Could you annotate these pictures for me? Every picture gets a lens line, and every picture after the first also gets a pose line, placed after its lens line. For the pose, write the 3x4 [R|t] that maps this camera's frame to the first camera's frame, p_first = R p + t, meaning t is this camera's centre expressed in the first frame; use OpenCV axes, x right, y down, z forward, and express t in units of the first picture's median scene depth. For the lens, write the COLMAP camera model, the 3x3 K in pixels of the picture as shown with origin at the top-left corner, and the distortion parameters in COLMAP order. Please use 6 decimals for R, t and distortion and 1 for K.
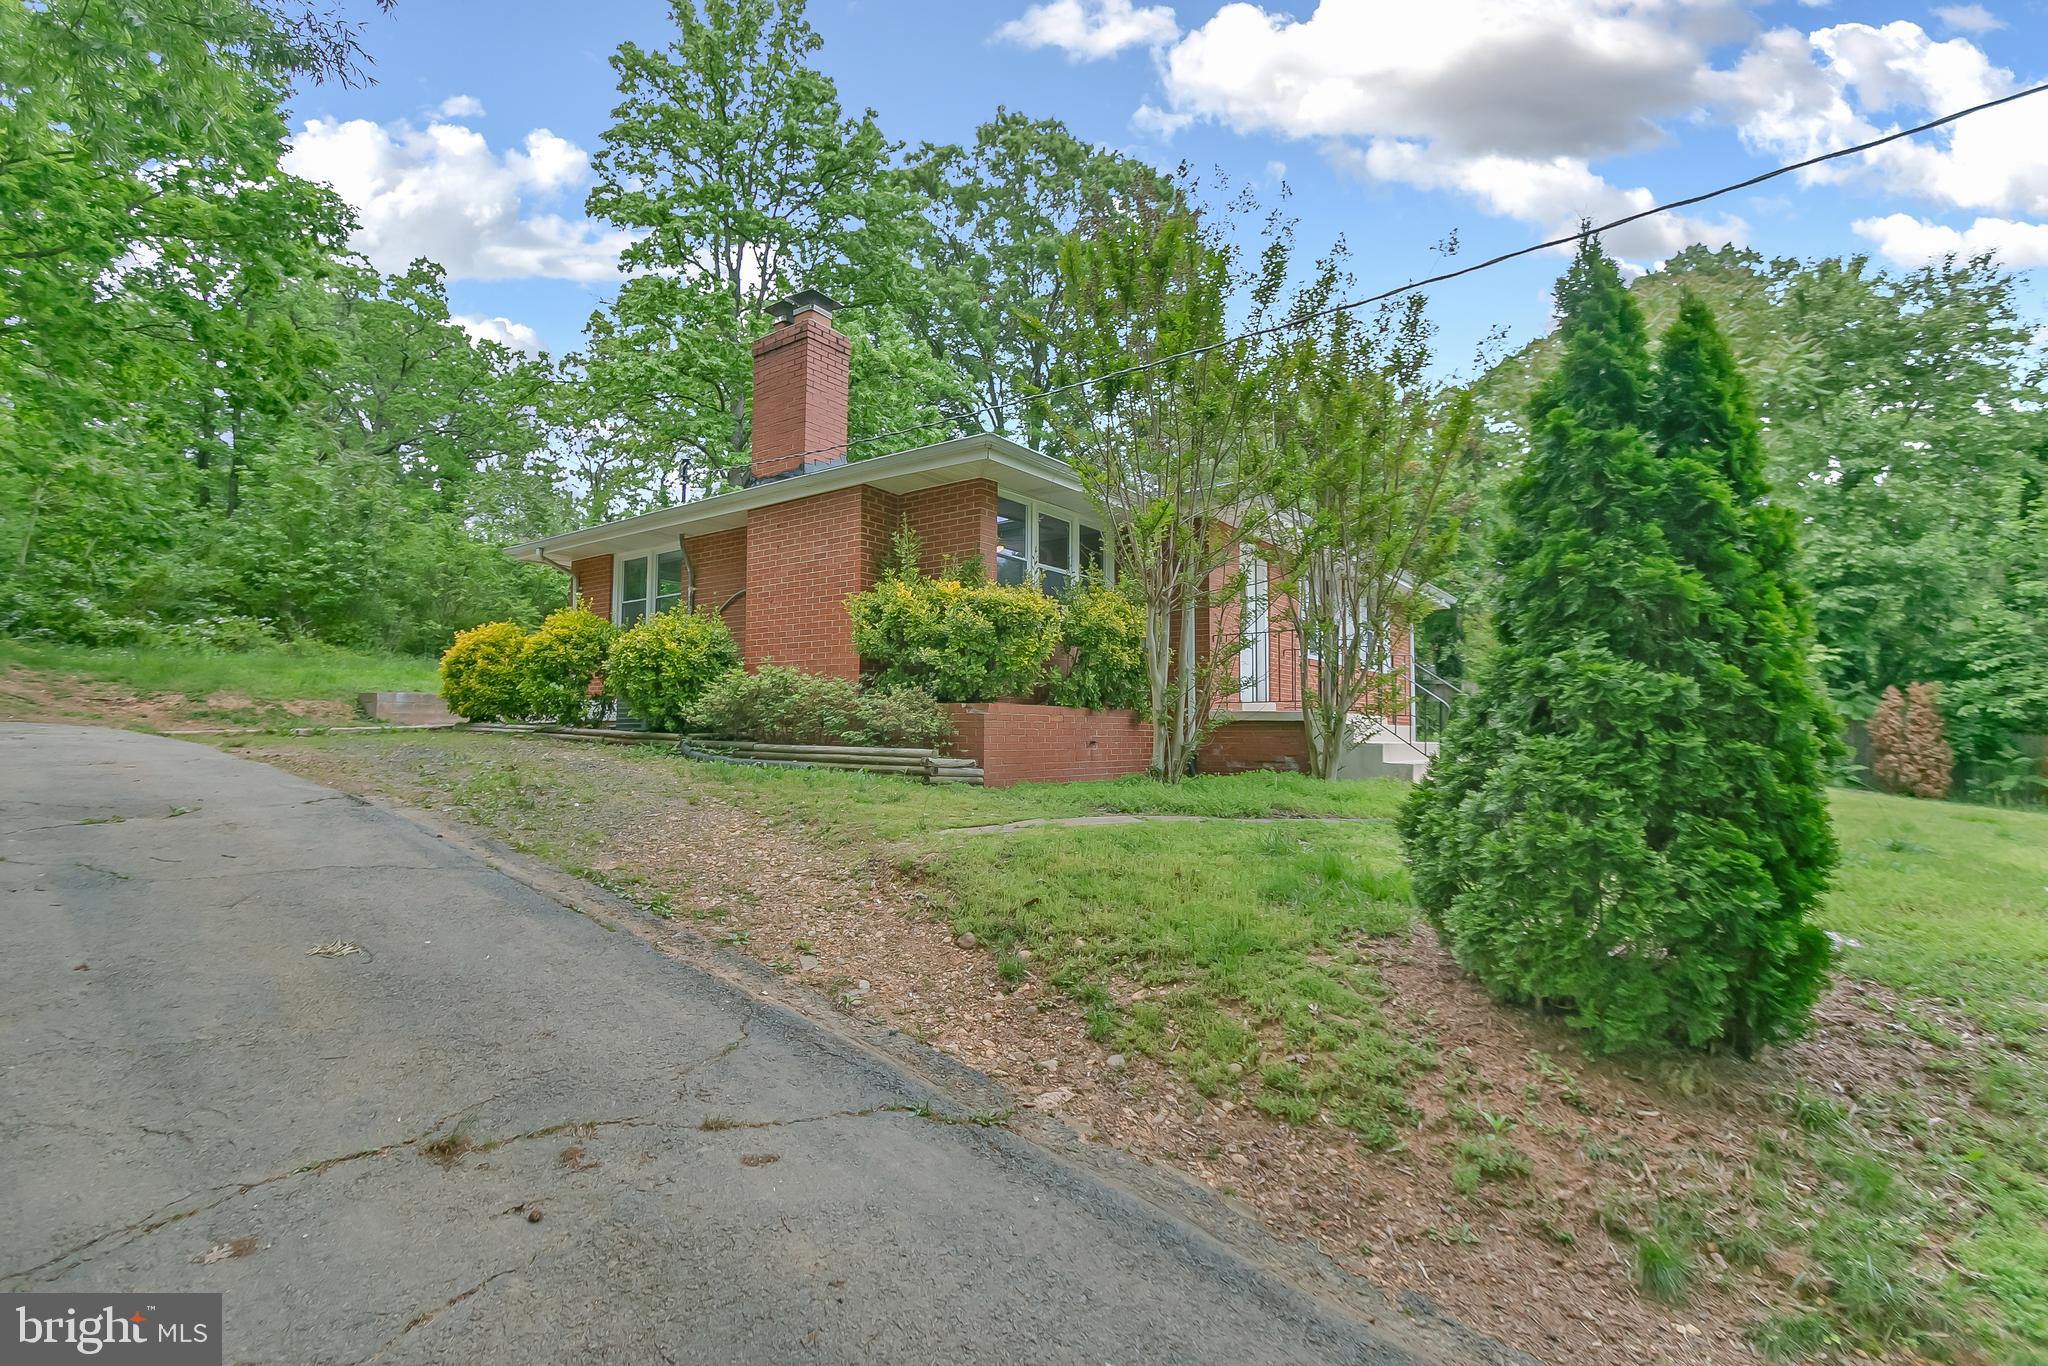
lens RADIAL K [[938.9, 0, 1014.5], [0, 938.9, 678.7], [0, 0, 1]] dist [0.005669, -0.004319]
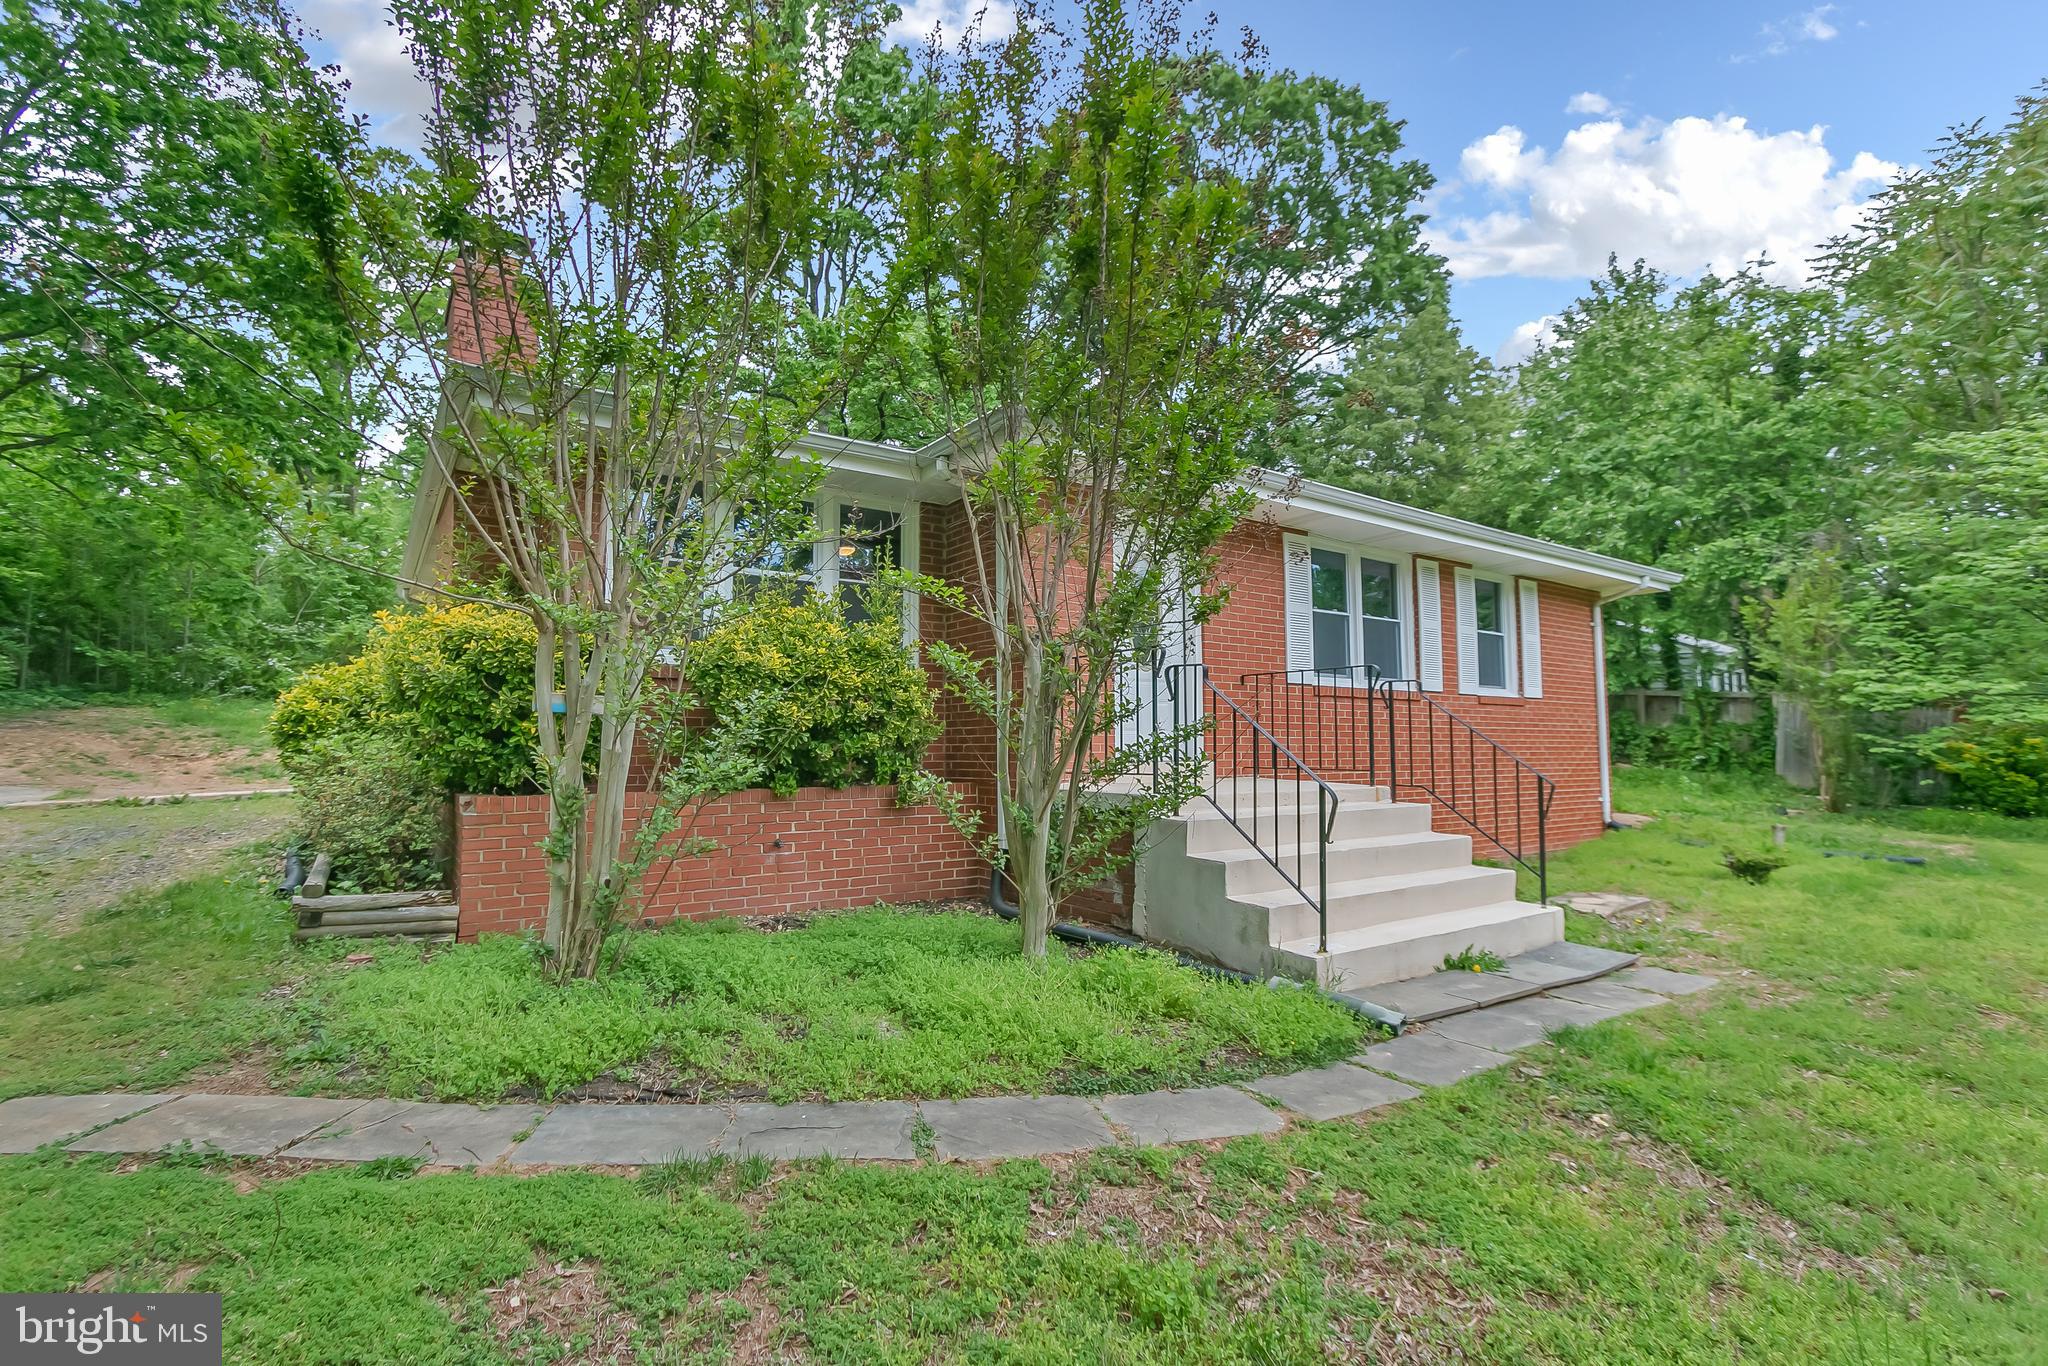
lens RADIAL K [[938.9, 0, 1026.6], [0, 938.9, 674.0], [0, 0, 1]] dist [0.005669, -0.004319]
pose [[0.947624, -0.034412, -0.317528, 0.222344], [0.028769, 0.999334, -0.022445, -0.014719], [0.318089, 0.012135, 0.947983, 0.219087]]
